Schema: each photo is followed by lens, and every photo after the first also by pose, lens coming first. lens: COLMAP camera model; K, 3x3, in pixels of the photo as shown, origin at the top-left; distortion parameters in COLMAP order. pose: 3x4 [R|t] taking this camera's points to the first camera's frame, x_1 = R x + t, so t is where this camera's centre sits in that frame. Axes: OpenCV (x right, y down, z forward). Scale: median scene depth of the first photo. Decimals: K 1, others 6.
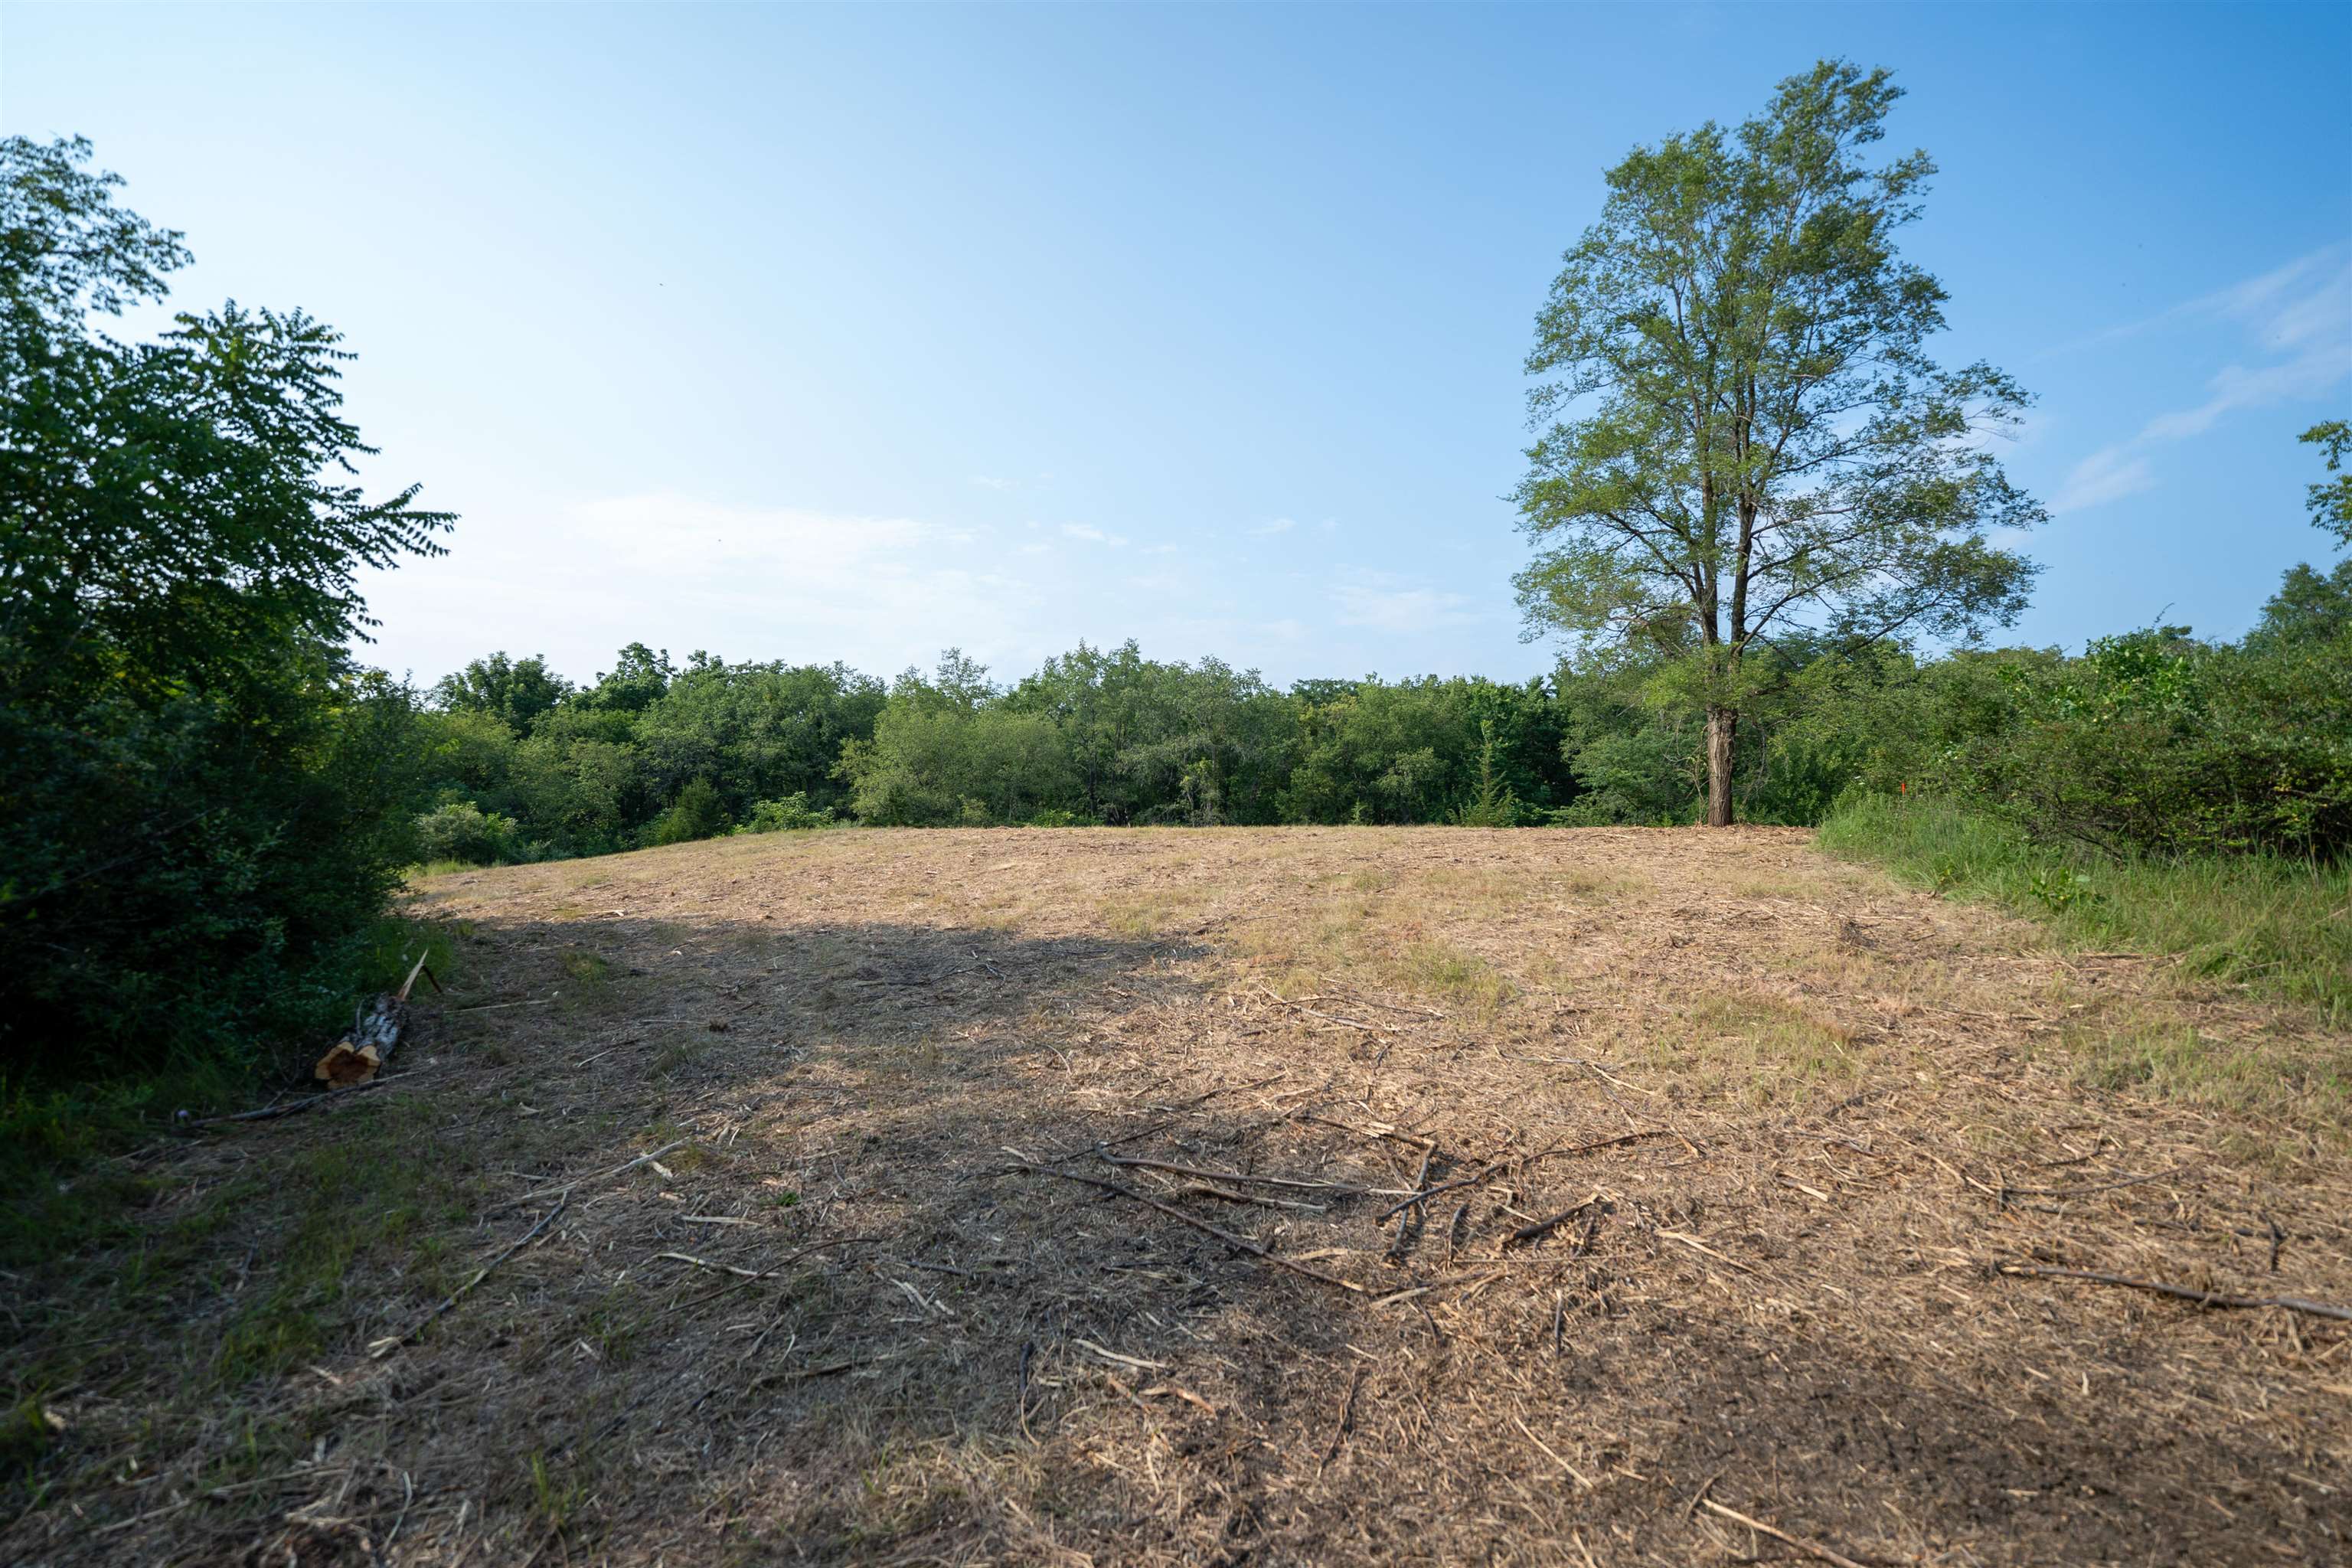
lens RADIAL K [[979.1, 0, 1182.9], [0, 979.1, 788.1], [0, 0, 1]] dist [-0.001663, 0.000122]
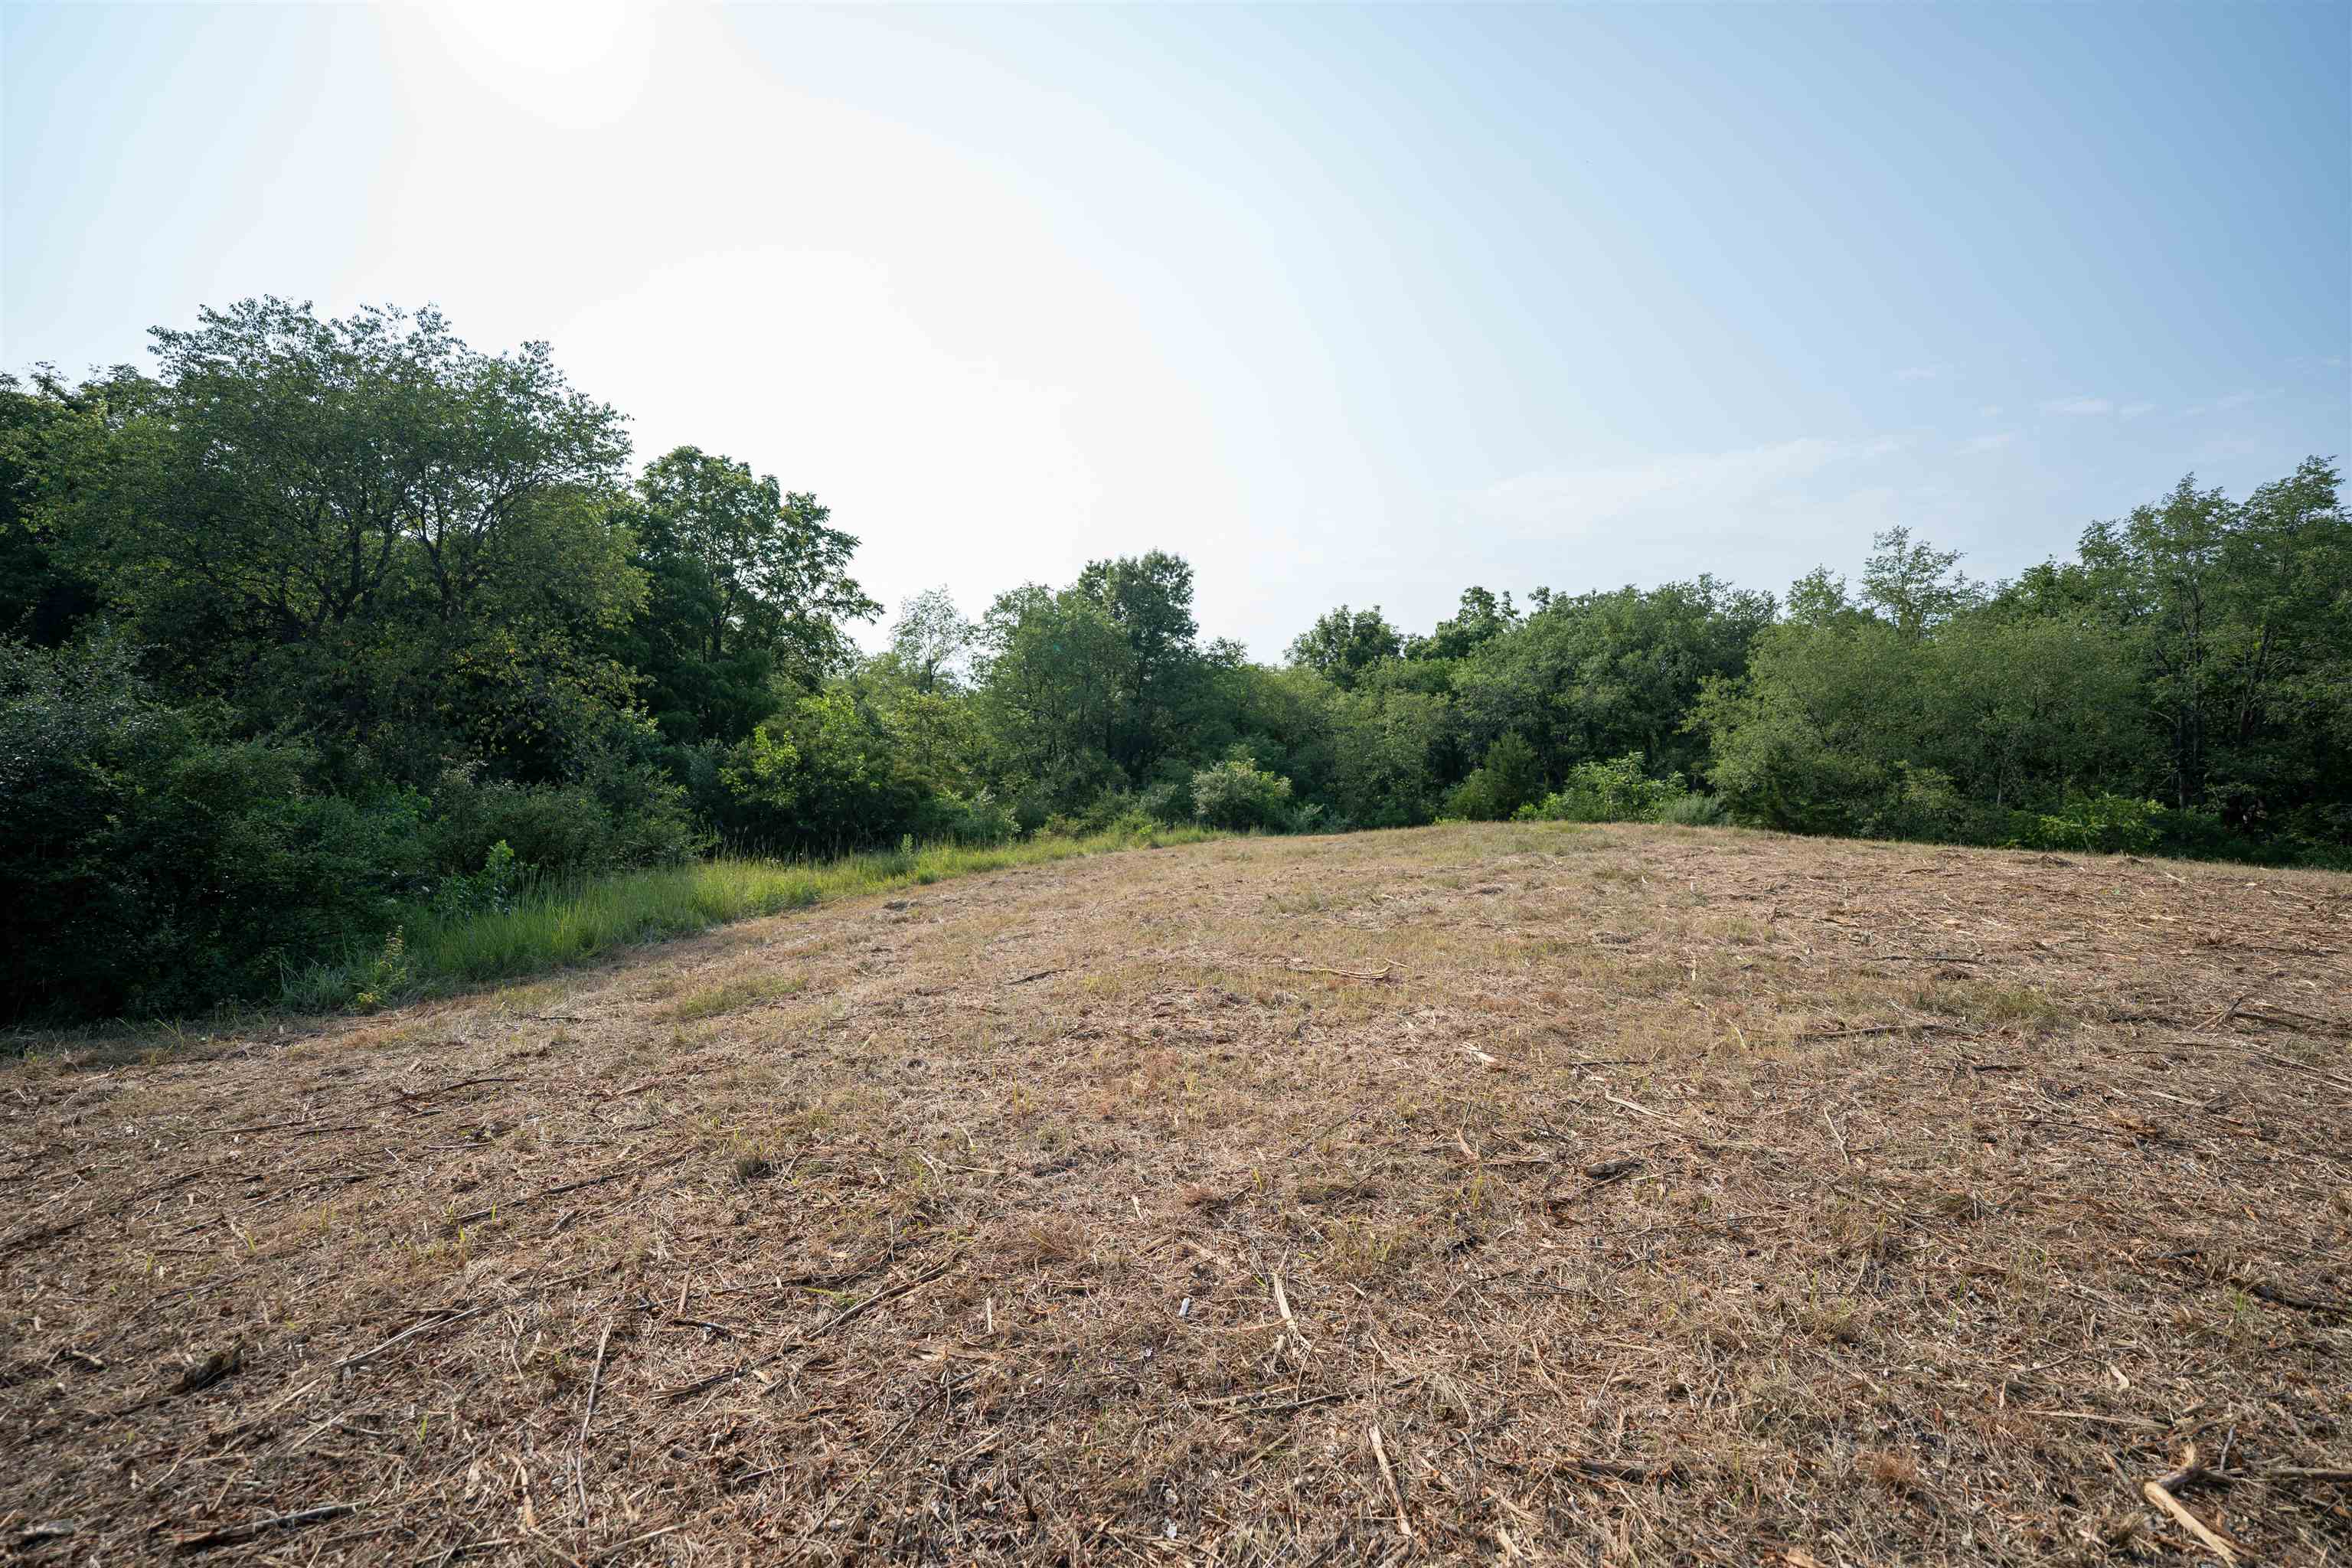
lens RADIAL K [[979.1, 0, 1186.2], [0, 979.1, 805.0], [0, 0, 1]] dist [-0.001663, 0.000122]
pose [[0.666941, 0.053987, -0.743152, -0.059585], [-0.009196, 0.997892, 0.064240, -0.000288], [0.745053, -0.036010, 0.666032, 0.225849]]
